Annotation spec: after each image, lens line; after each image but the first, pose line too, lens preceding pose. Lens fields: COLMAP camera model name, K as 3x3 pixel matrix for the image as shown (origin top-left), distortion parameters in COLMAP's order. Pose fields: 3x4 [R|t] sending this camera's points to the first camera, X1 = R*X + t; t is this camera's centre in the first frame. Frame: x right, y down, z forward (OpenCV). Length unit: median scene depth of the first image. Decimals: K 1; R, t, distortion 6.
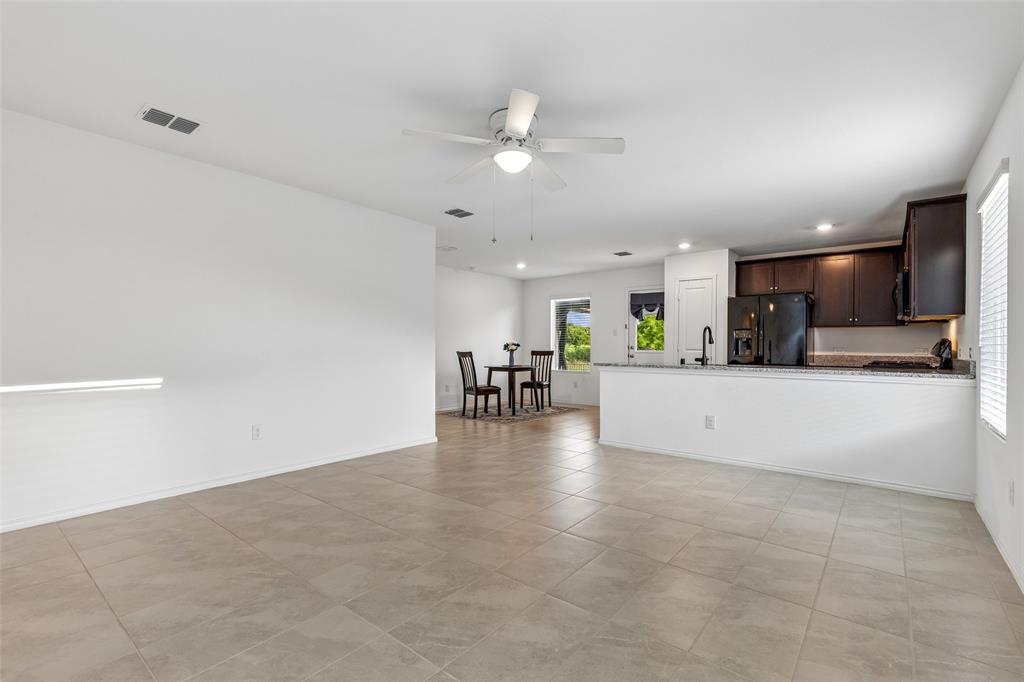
lens RADIAL K [[461.6, 0, 512.9], [0, 461.6, 341.0], [0, 0, 1]] dist [0.013814, -0.002839]
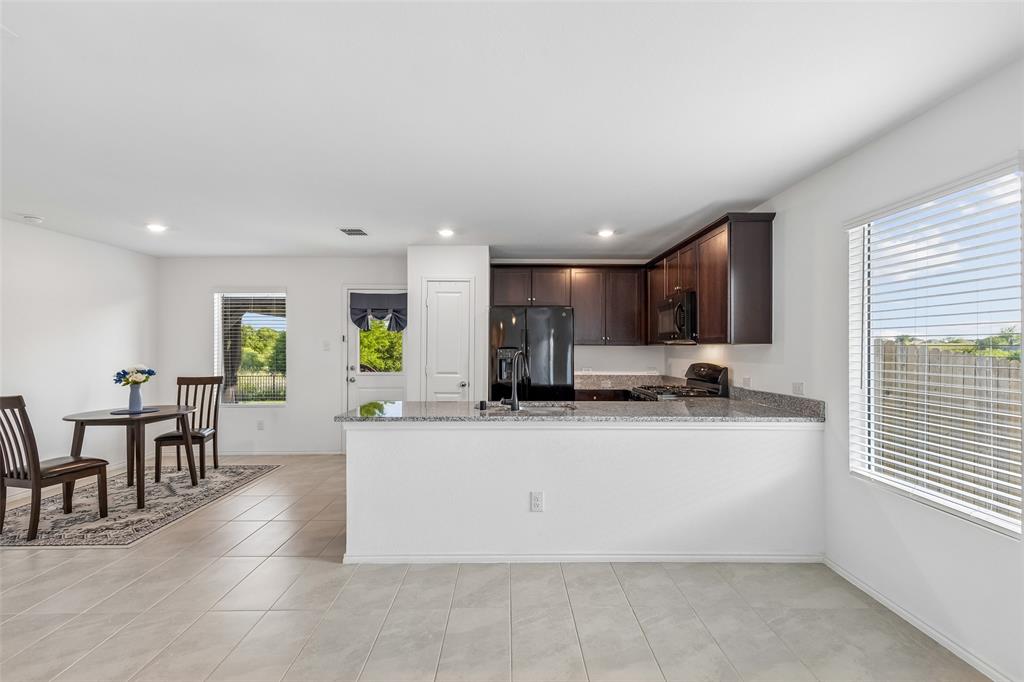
lens RADIAL K [[461.6, 0, 511.9], [0, 461.6, 346.9], [0, 0, 1]] dist [0.013814, -0.002839]
pose [[0.772805, -0.002478, 0.634638, -0.008410], [-0.004570, 0.999945, 0.009469, -0.033293], [-0.634627, -0.010218, 0.772751, 0.359305]]
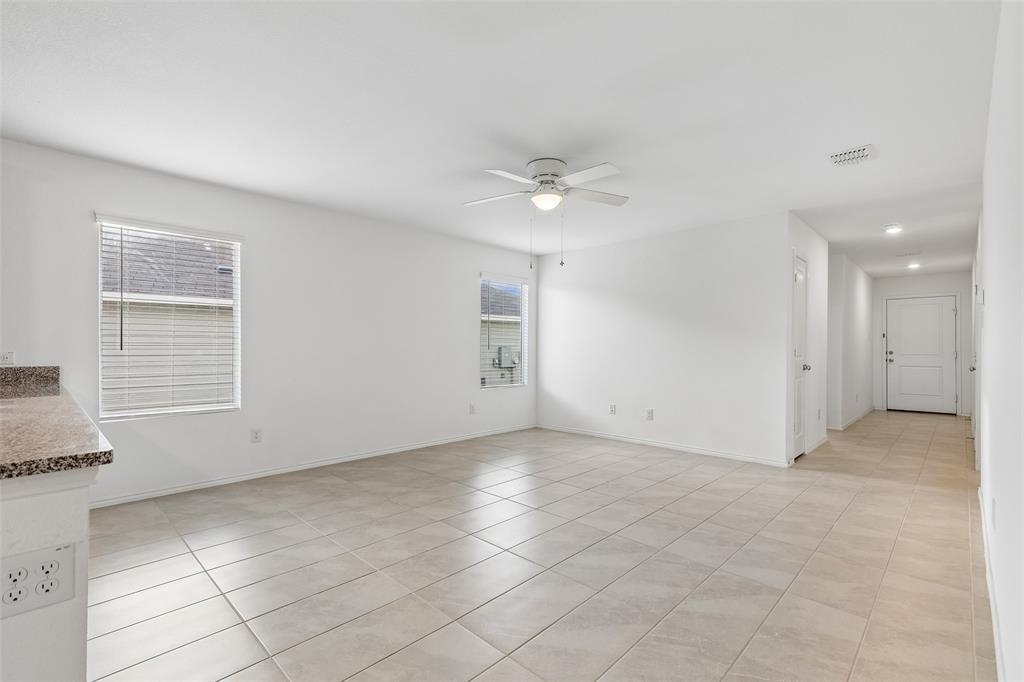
lens RADIAL K [[461.6, 0, 511.4], [0, 461.6, 343.5], [0, 0, 1]] dist [0.013814, -0.002839]
pose [[-0.995684, -0.007543, 0.092503, -0.009532], [-0.009214, 0.999802, -0.017650, 0.002757], [-0.092352, -0.018426, -0.995556, 0.956586]]
